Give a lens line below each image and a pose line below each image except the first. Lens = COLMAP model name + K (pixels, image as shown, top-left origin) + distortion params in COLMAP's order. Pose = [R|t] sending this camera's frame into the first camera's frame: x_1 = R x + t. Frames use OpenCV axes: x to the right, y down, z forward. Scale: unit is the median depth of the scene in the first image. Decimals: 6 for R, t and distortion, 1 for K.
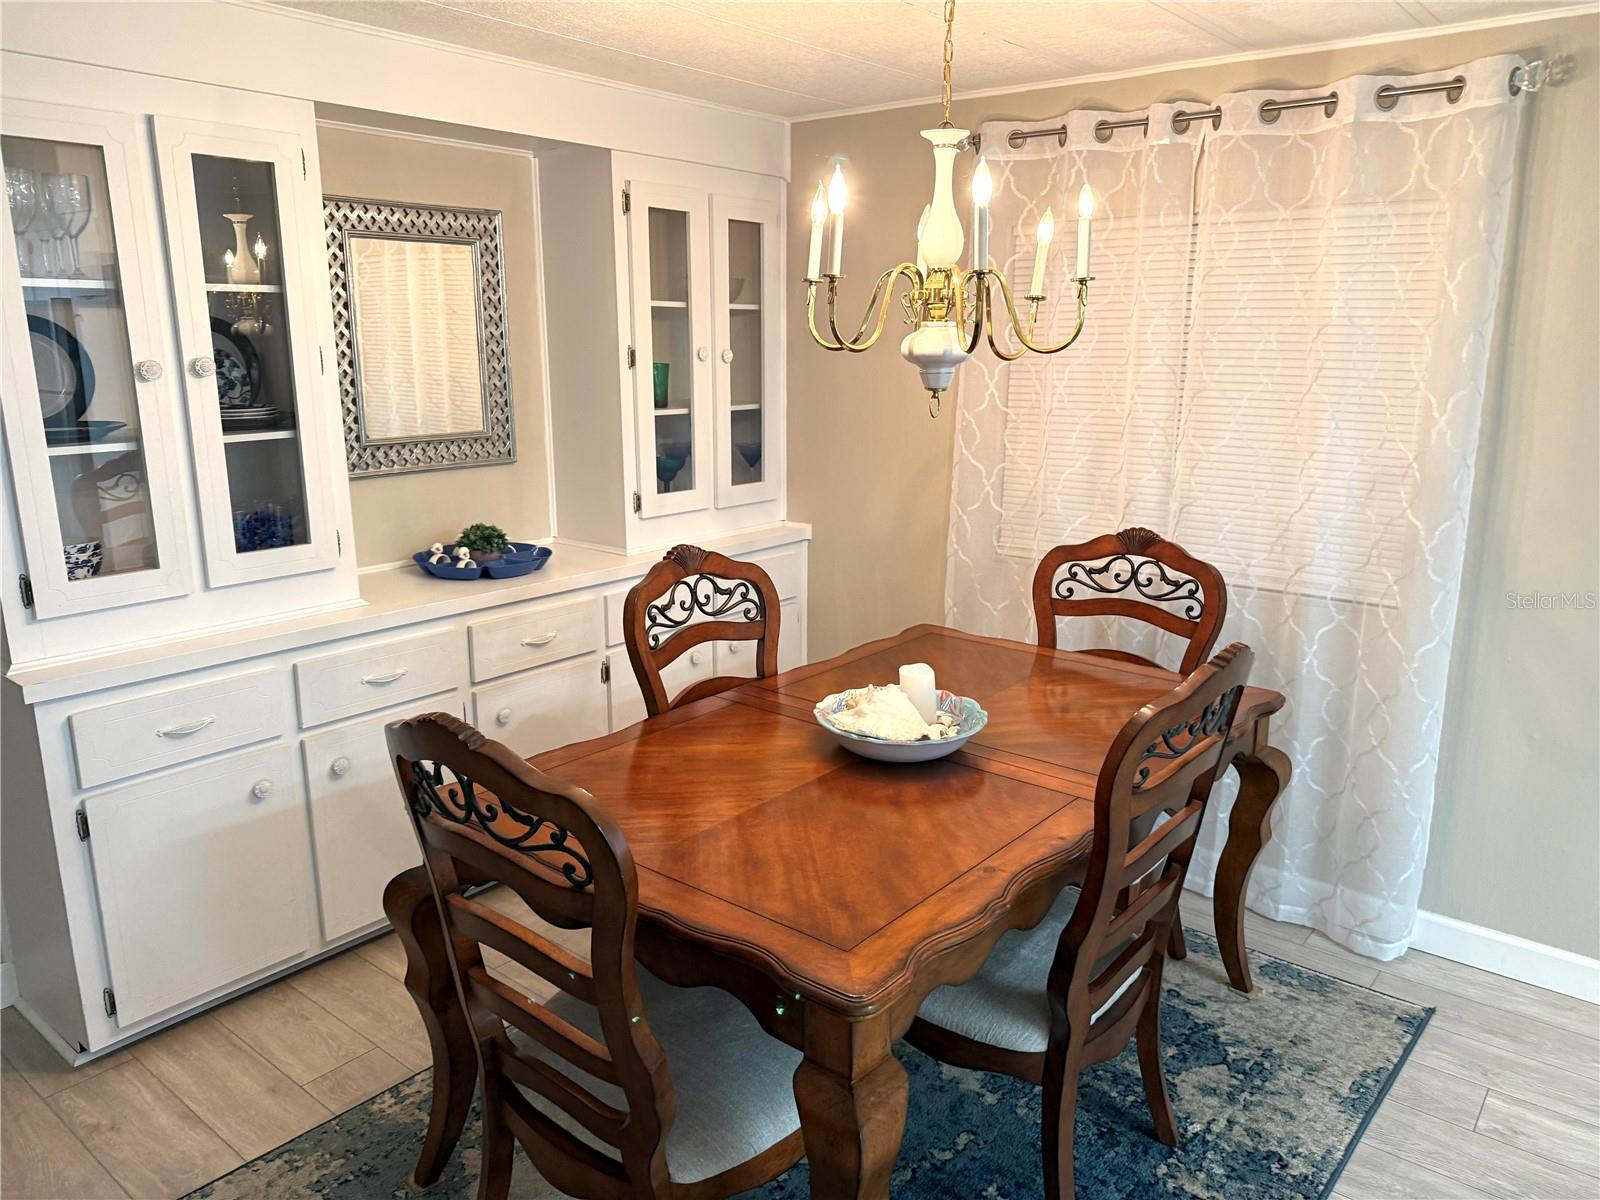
lens RADIAL K [[1132.3, 0, 799.7], [0, 1132.3, 599.4], [0, 0, 1]] dist [0.007106, 0.001710]
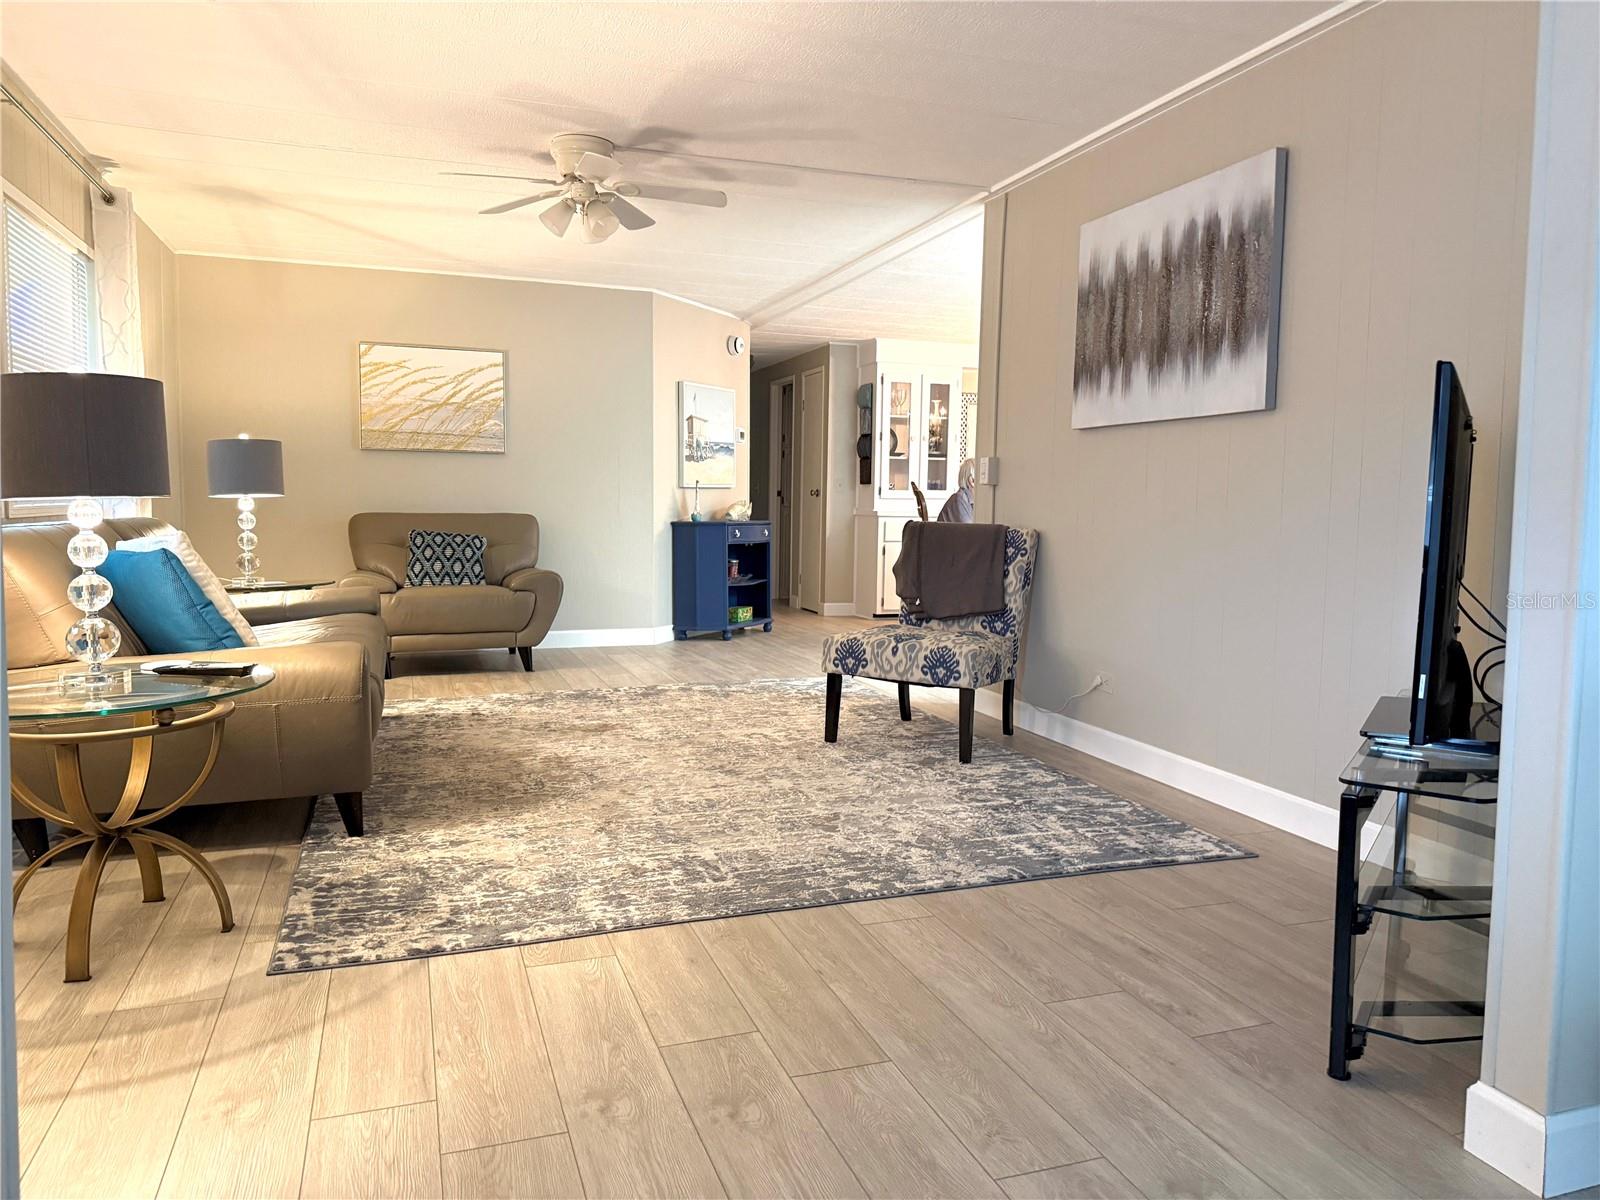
lens RADIAL K [[1132.3, 0, 799.7], [0, 1132.3, 601.3], [0, 0, 1]] dist [0.007106, 0.001710]
pose [[0.855361, 0.059320, -0.514625, 1.012407], [-0.138397, 0.983481, -0.116667, 0.775367], [0.499203, 0.171015, 0.849441, -2.162908]]
